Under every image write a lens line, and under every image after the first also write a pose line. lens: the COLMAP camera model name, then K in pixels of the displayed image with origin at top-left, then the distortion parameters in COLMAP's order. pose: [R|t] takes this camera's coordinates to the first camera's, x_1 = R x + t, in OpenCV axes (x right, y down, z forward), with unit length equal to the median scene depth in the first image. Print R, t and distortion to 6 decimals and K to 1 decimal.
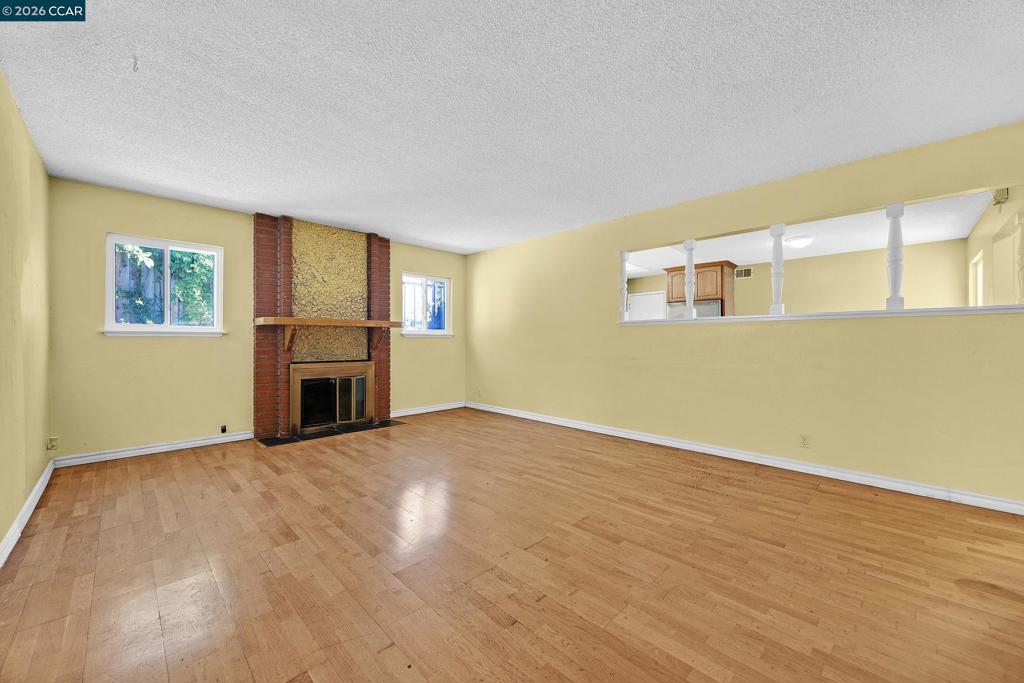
lens RADIAL K [[393.7, 0, 508.5], [0, 393.7, 347.5], [0, 0, 1]] dist [0.000676, 0.000044]
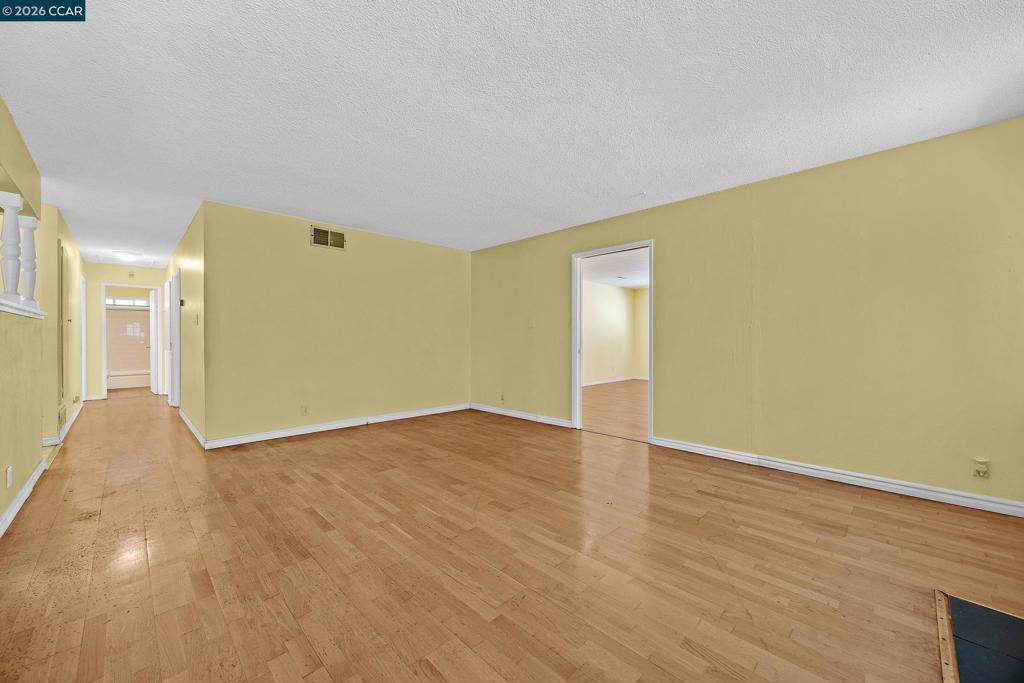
lens RADIAL K [[390.6, 0, 513.9], [0, 390.6, 338.5], [0, 0, 1]] dist [0.001400, -0.000043]
pose [[-0.999921, 0.000979, -0.012513, -0.134026], [0.000728, 0.999799, 0.020060, -0.028203], [0.012530, 0.020050, -0.999720, 1.294198]]
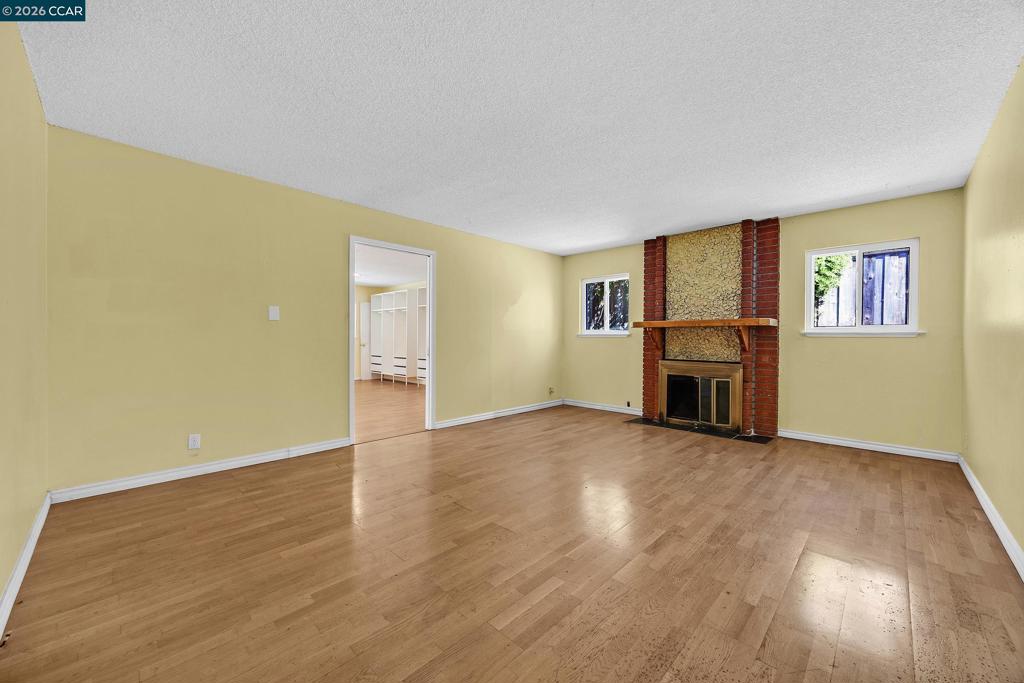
lens RADIAL K [[389.9, 0, 512.0], [0, 389.9, 341.5], [0, 0, 1]] dist [0.000075, -0.000005]
pose [[0.020628, 0.007872, -0.999756, 0.615994], [-0.025236, 0.999654, 0.007350, -0.011749], [0.999469, 0.025078, 0.020819, 0.540686]]
